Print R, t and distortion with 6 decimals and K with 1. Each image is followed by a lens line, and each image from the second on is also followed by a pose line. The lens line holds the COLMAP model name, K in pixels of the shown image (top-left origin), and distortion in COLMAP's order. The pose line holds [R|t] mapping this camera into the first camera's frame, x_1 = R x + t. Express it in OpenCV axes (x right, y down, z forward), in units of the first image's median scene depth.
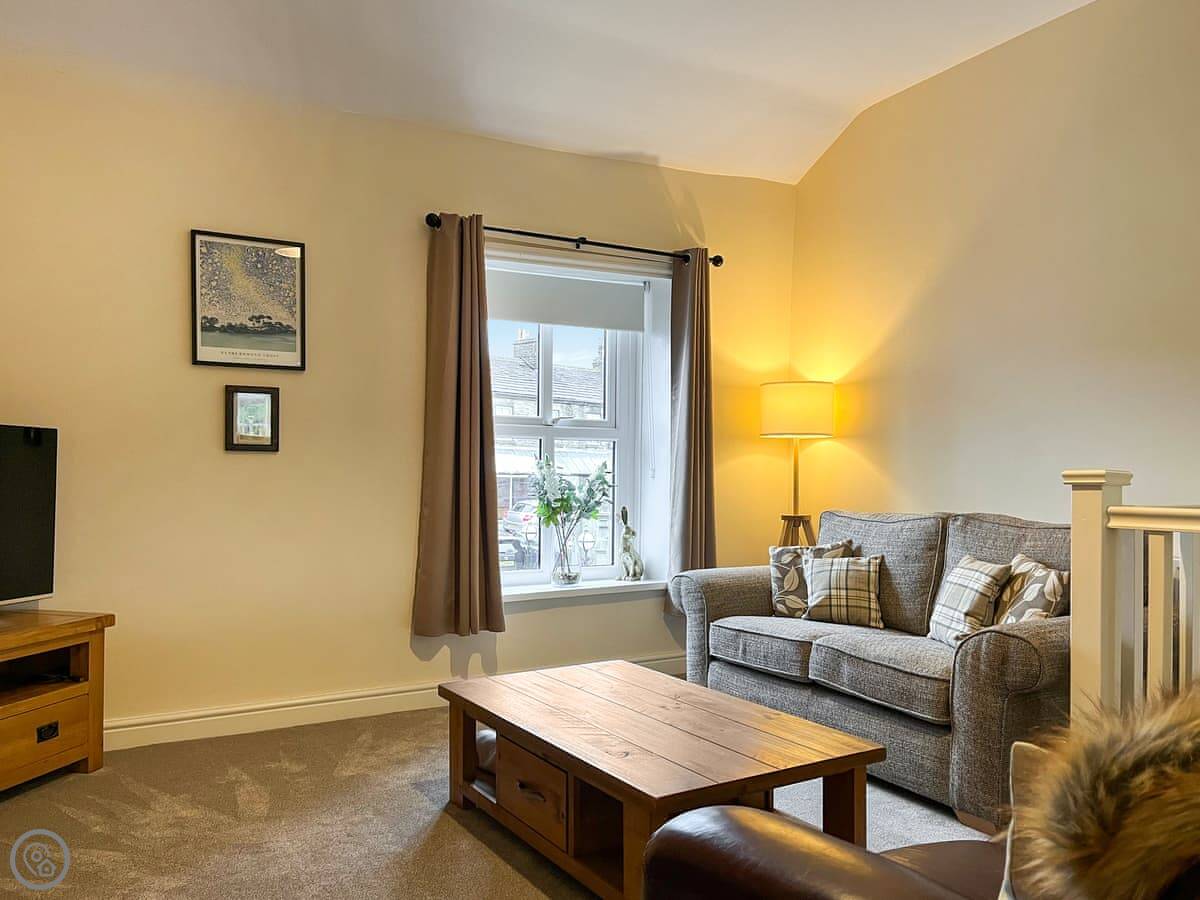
lens RADIAL K [[955.9, 0, 603.9], [0, 955.9, 474.1], [0, 0, 1]] dist [0.057139, -0.134170]
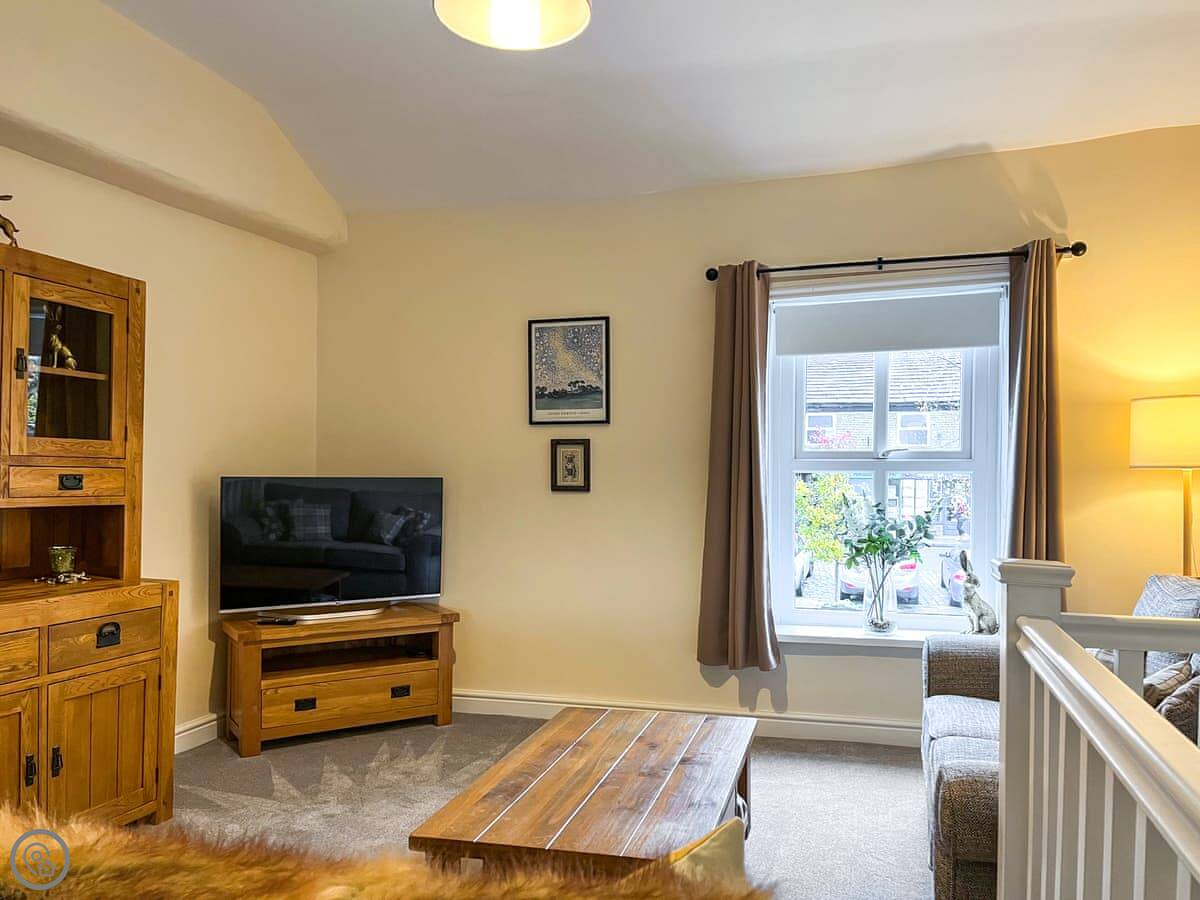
lens RADIAL K [[920.4, 0, 598.4], [0, 920.4, 470.5], [0, 0, 1]] dist [0.064607, -0.102696]
pose [[0.670258, -0.008158, -0.742083, 0.528114], [0.002748, 0.999960, -0.008511, -0.040333], [0.742123, 0.003665, 0.670254, 0.230882]]
